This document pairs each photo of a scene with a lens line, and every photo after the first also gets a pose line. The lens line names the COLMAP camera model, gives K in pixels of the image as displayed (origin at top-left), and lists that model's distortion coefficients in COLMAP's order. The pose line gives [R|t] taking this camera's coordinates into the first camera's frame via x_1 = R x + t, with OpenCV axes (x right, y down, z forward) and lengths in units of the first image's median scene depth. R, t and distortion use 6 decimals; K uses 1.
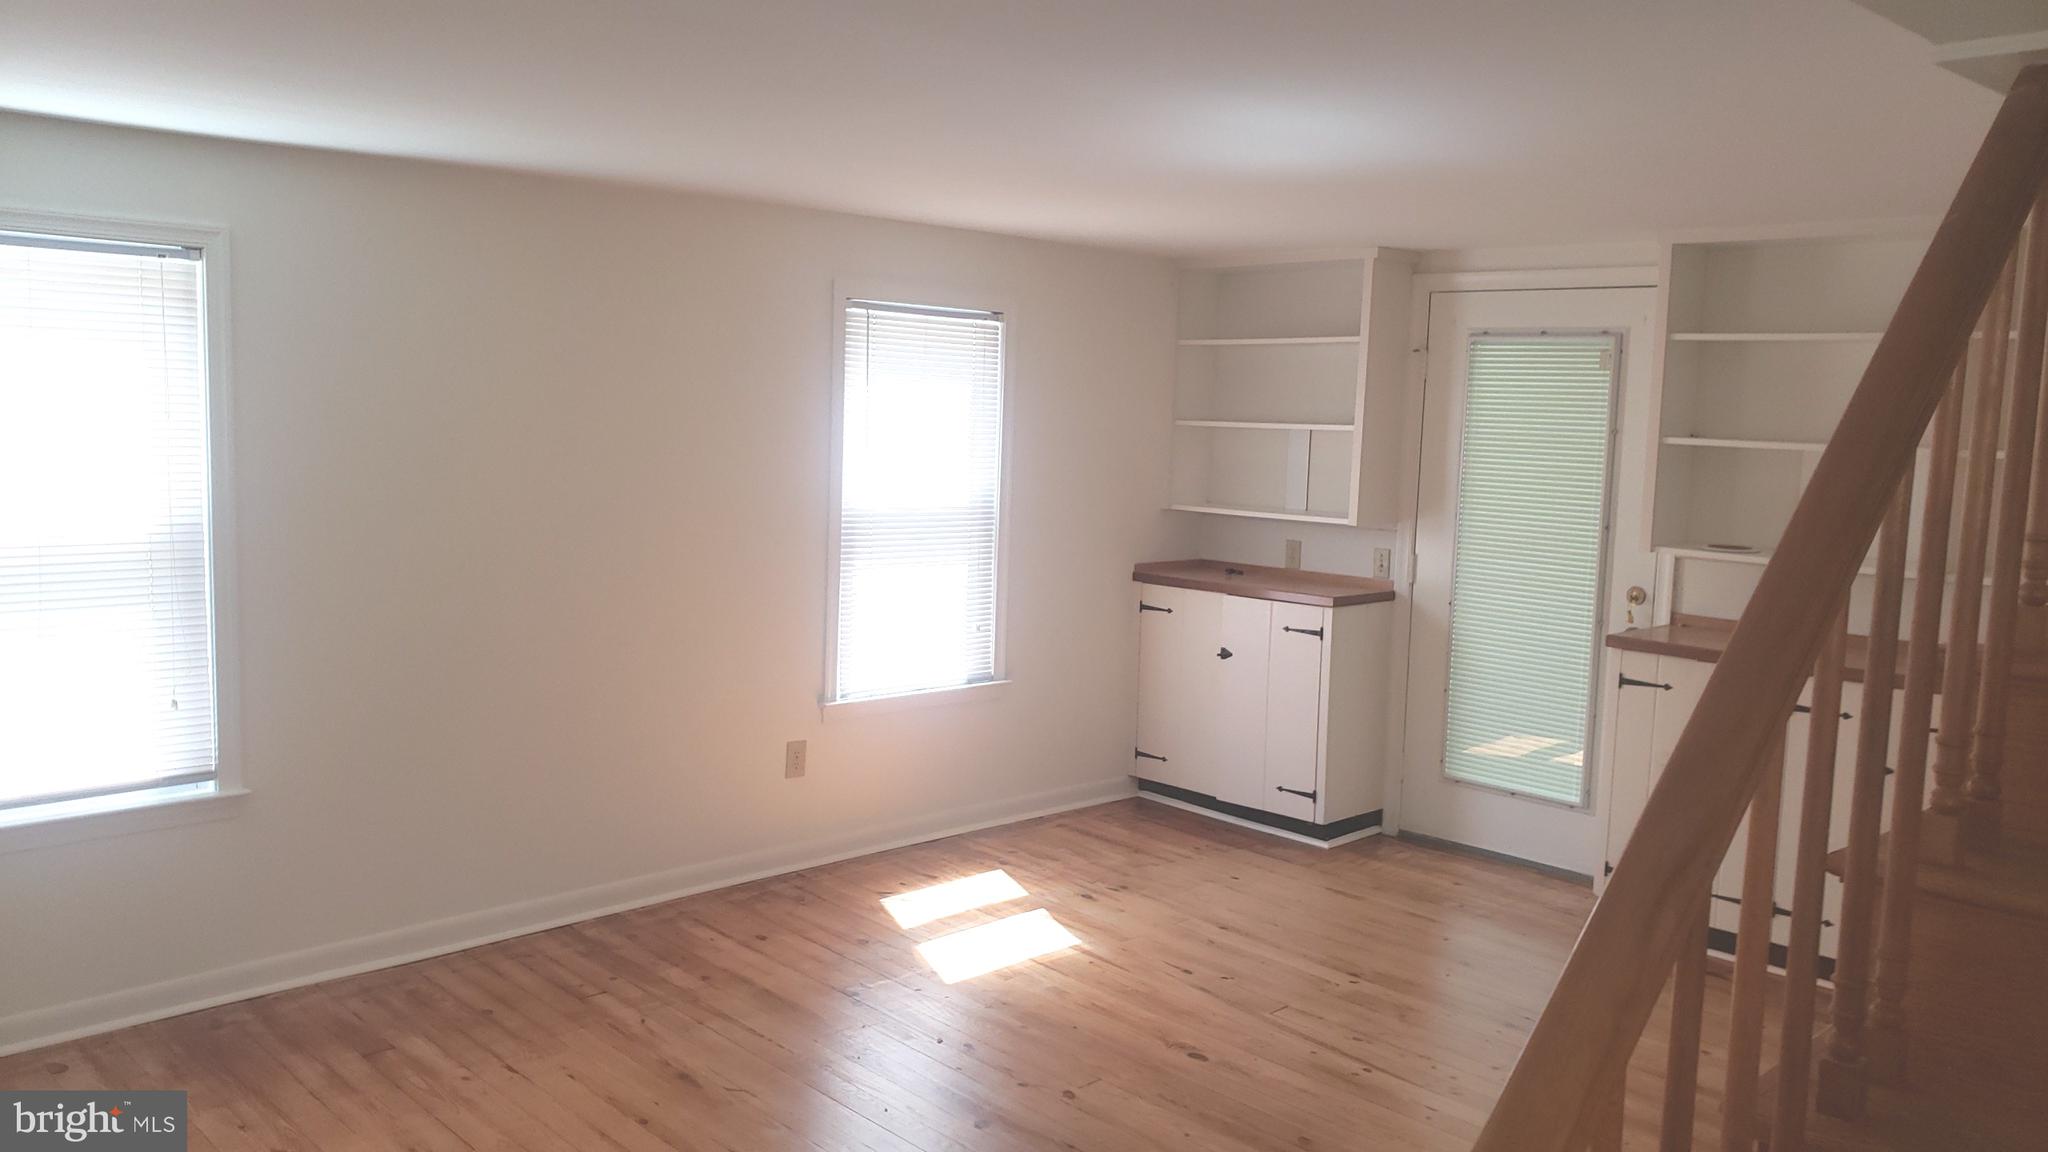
lens RADIAL K [[1620.3, 0, 985.4], [0, 1620.3, 576.3], [0, 0, 1]] dist [0.241679, -0.894085]
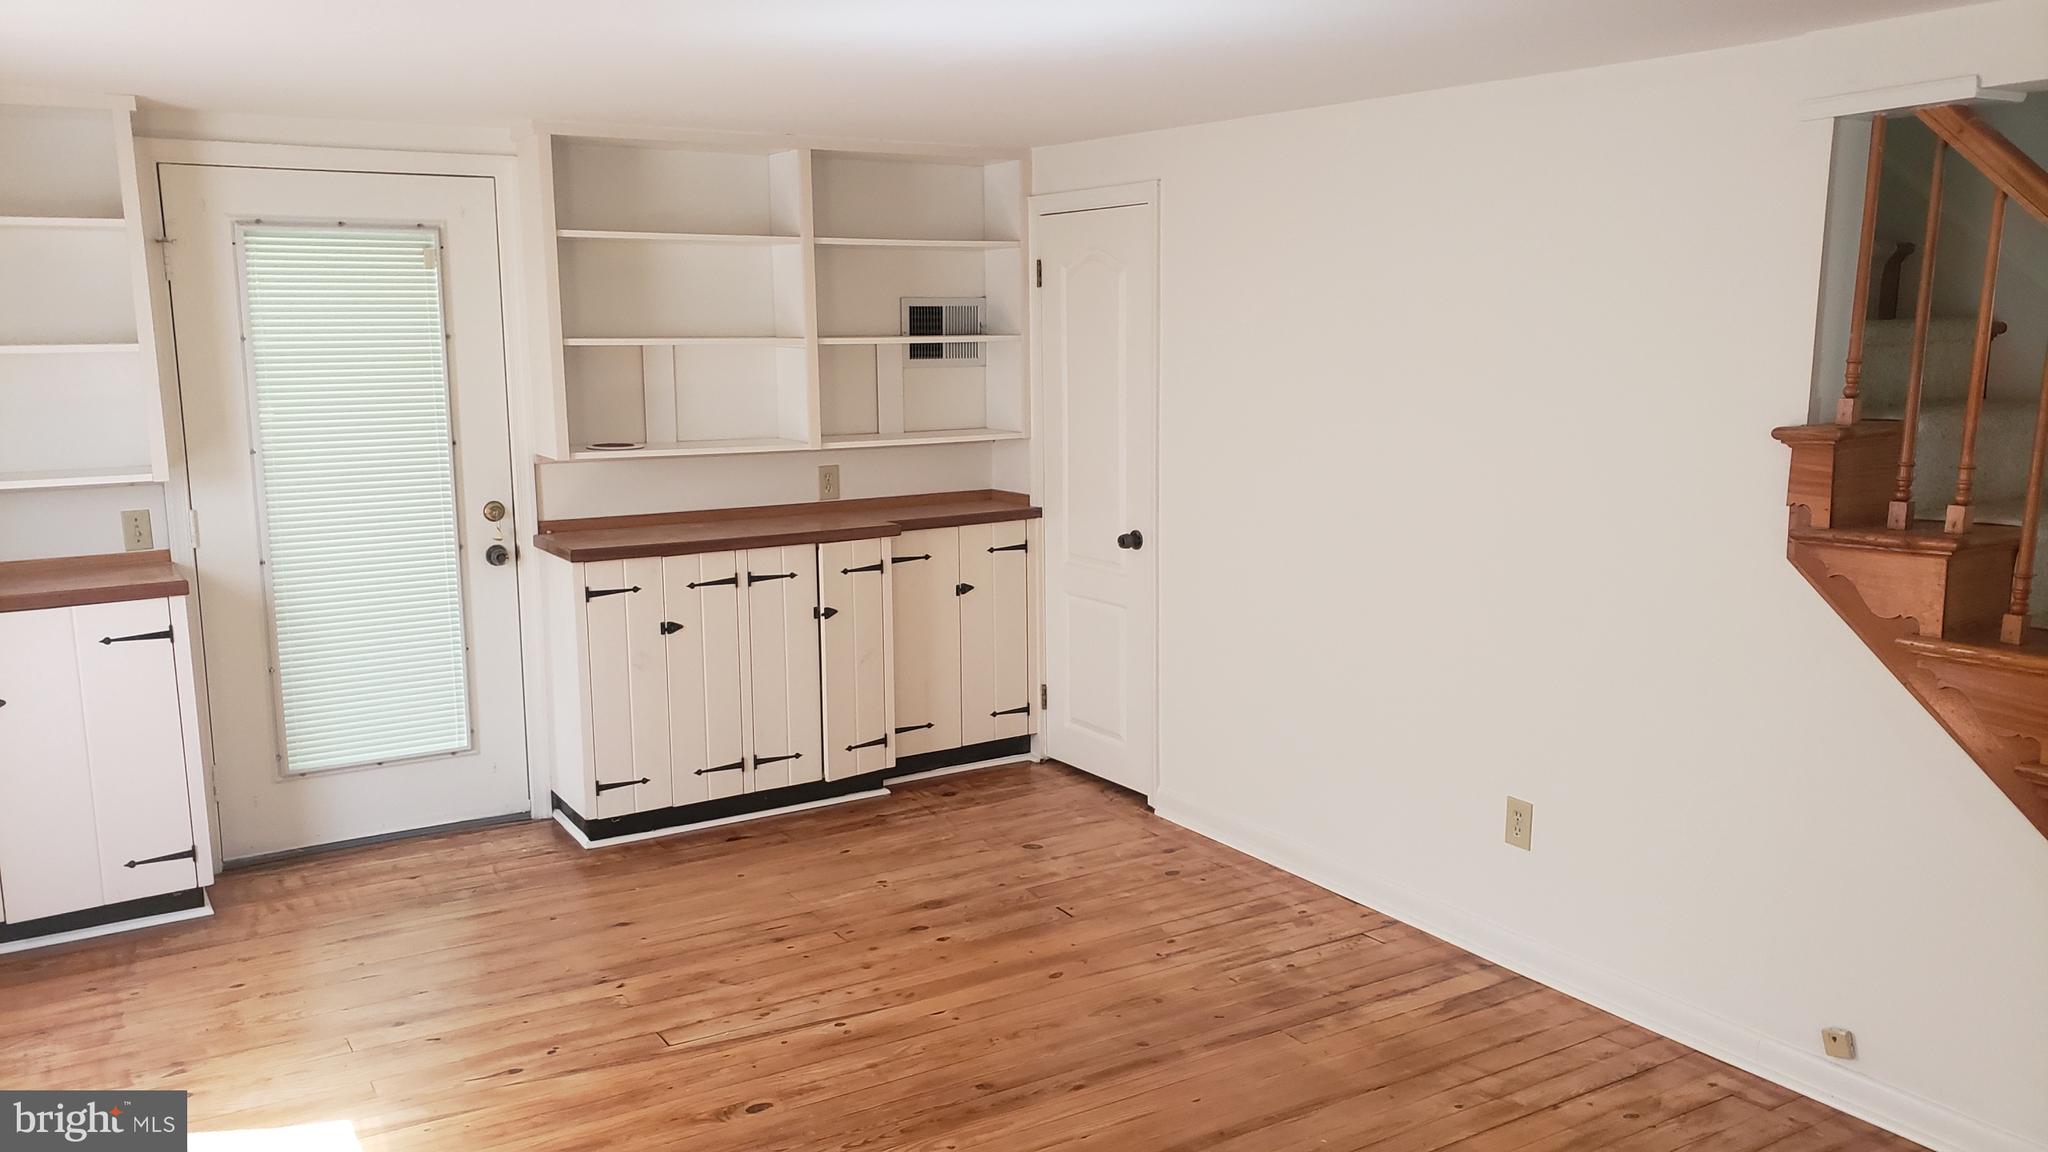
lens RADIAL K [[1579.0, 0, 1024.0], [0, 1579.0, 576.0], [0, 0, 1]] dist [0.123342, -0.132278]
pose [[0.203158, -0.188304, 0.960869, -0.418768], [0.125096, 0.978283, 0.165268, -0.063914], [-0.971122, 0.086625, 0.222302, 0.490921]]
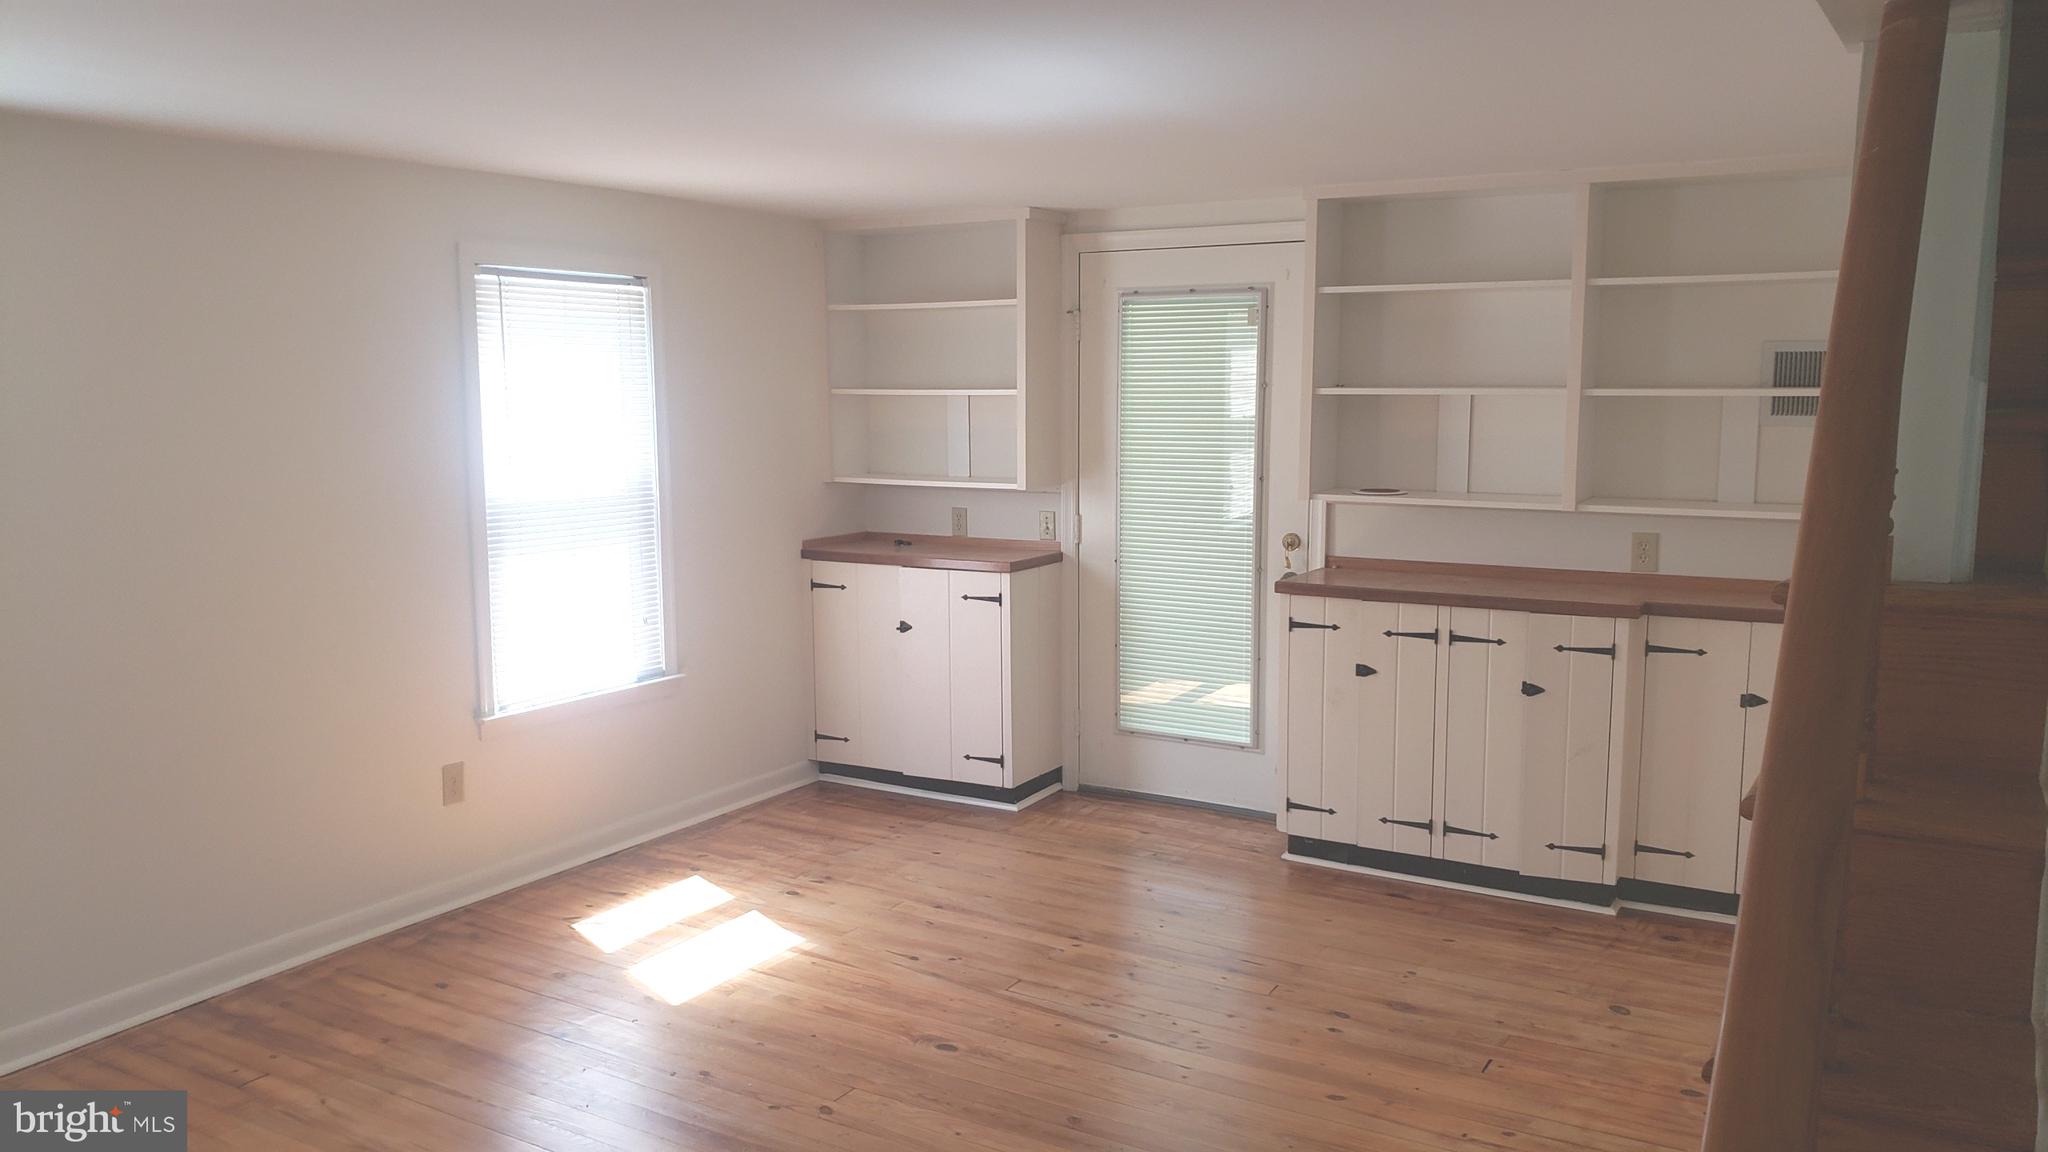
lens RADIAL K [[1609.0, 0, 1014.4], [0, 1609.0, 606.5], [0, 0, 1]] dist [0.203426, -0.570688]
pose [[0.960569, -0.074419, 0.267899, -0.052122], [0.063712, 0.996791, 0.048453, -0.008288], [-0.270645, -0.029474, 0.962228, 0.053315]]
